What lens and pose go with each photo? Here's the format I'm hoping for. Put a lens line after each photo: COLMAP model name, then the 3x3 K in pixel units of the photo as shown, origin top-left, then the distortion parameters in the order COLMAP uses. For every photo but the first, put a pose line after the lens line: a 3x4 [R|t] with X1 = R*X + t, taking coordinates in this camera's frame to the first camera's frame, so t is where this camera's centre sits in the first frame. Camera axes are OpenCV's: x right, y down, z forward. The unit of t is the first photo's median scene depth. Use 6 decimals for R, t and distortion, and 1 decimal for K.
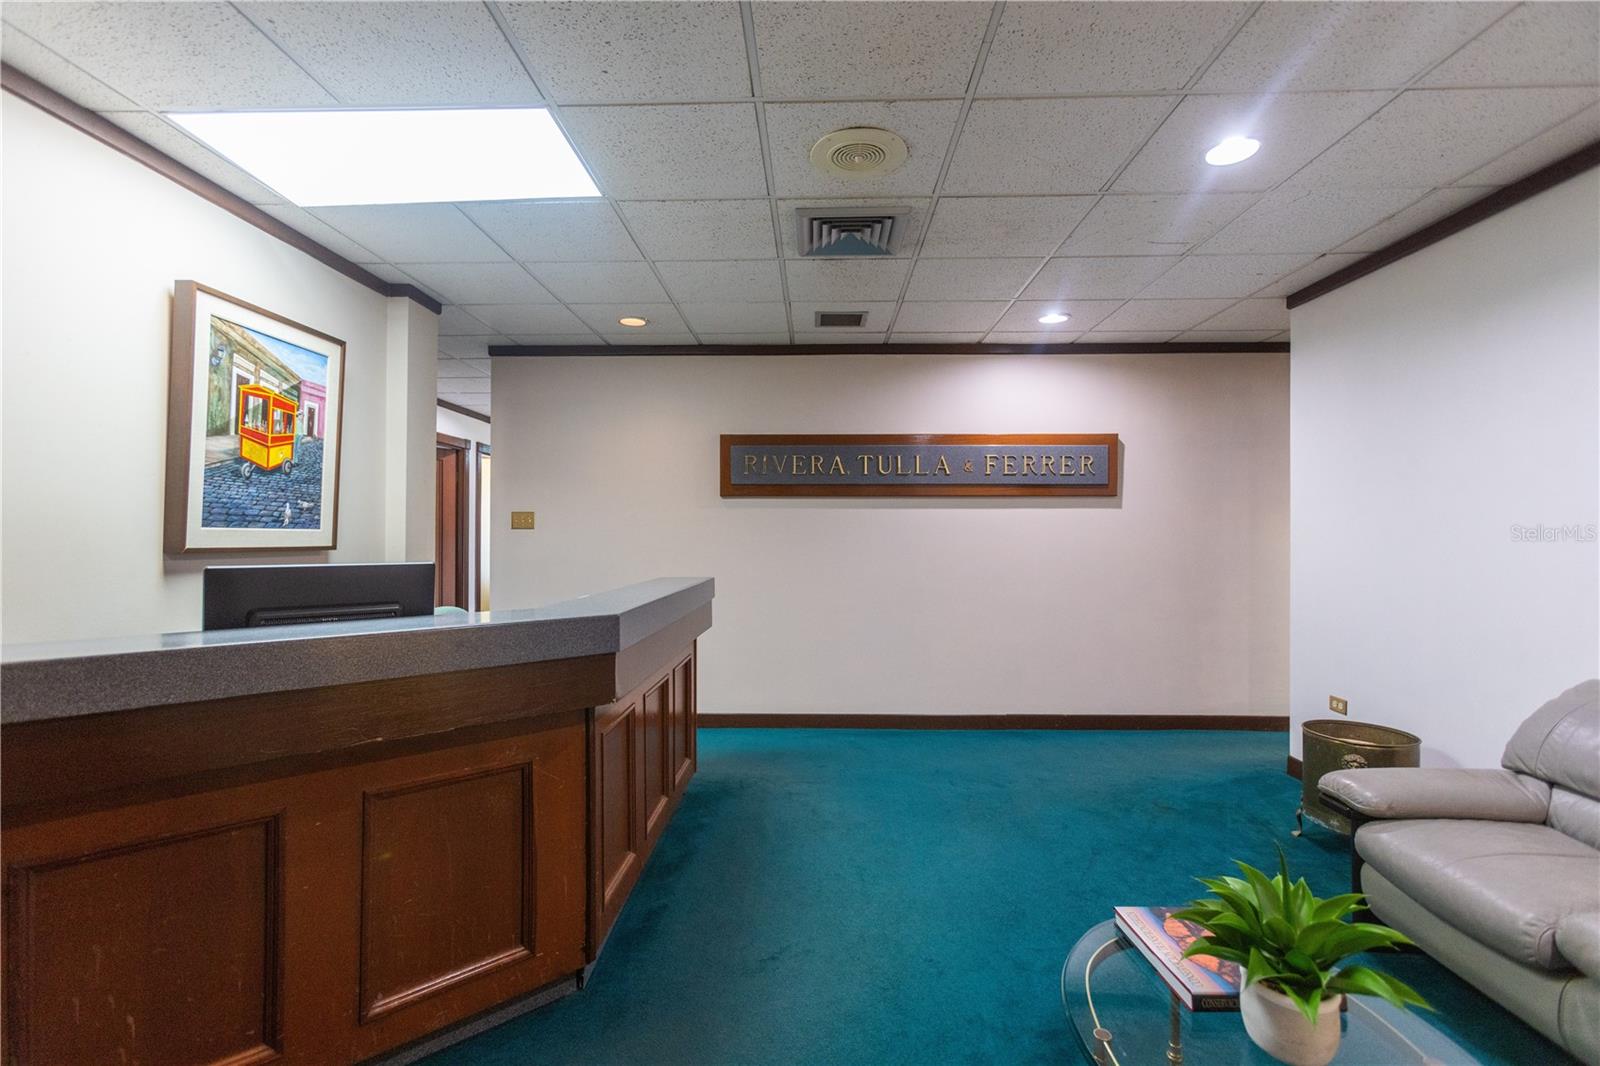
lens RADIAL K [[734.0, 0, 791.8], [0, 734.0, 518.2], [0, 0, 1]] dist [0.000042, 0.009230]
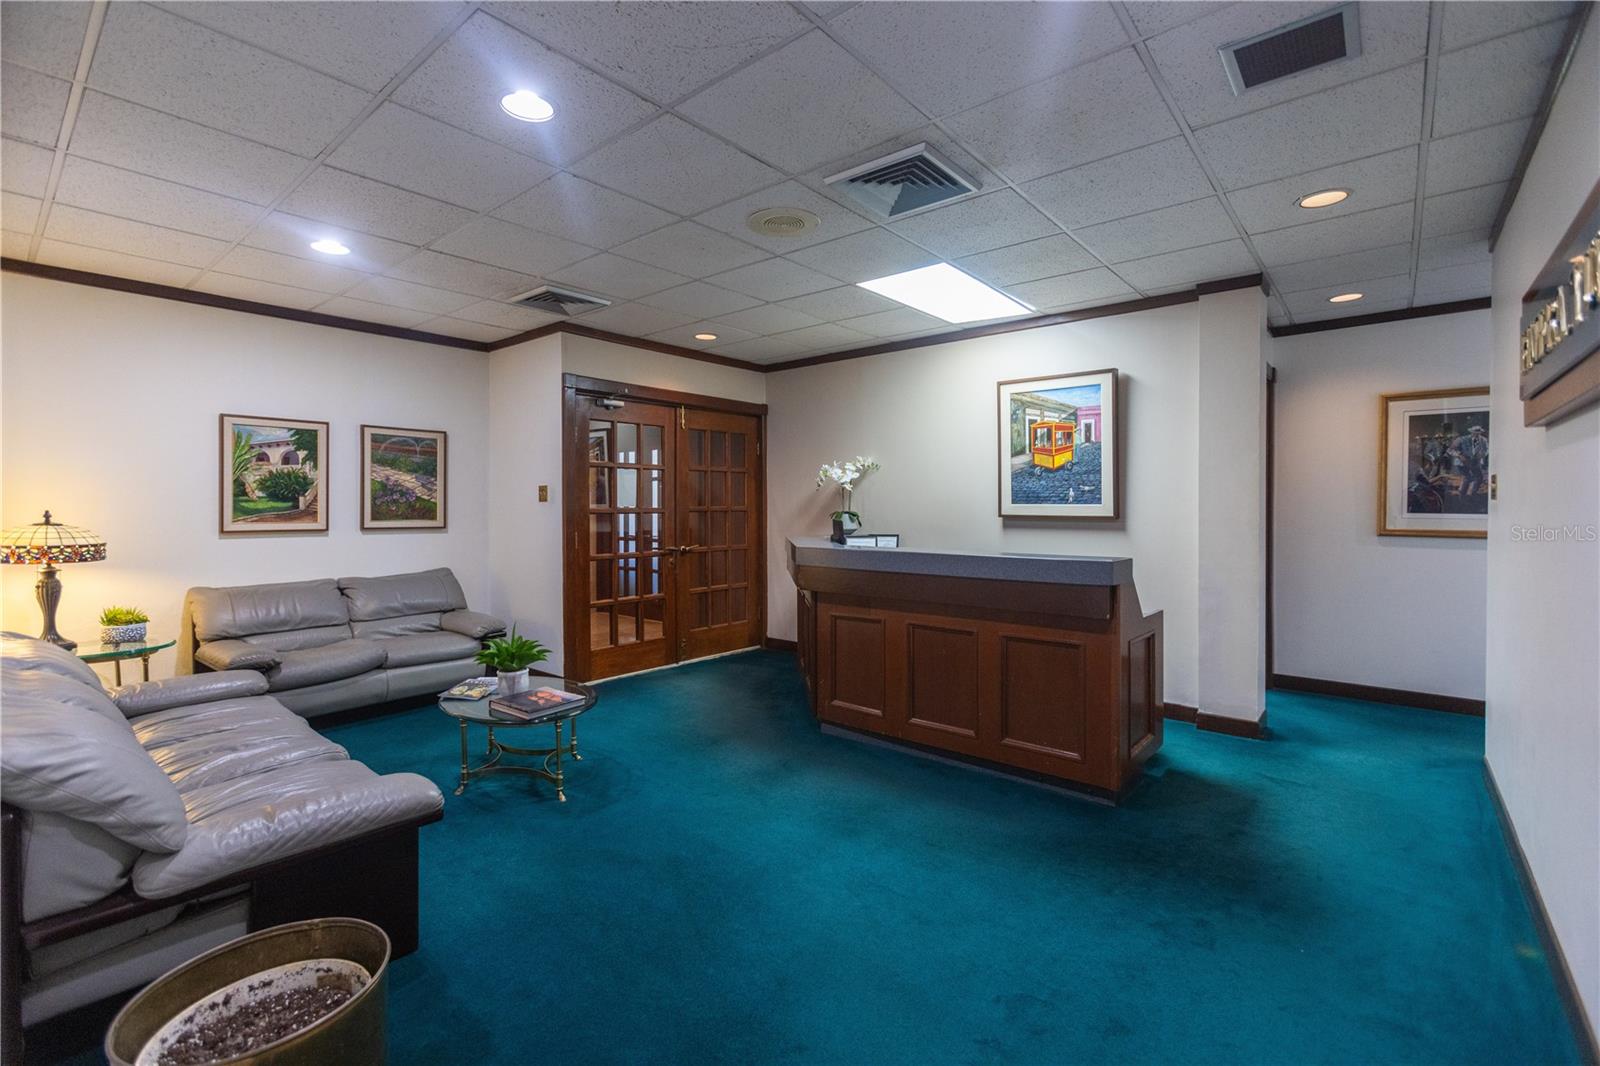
lens RADIAL K [[726.7, 0, 794.2], [0, 726.7, 532.1], [0, 0, 1]] dist [-0.000755, 0.008224]
pose [[-0.616173, 0.028772, -0.787085, 0.922917], [0.018570, 0.999585, 0.022002, 0.029023], [0.787392, -0.001059, -0.616452, 1.493744]]
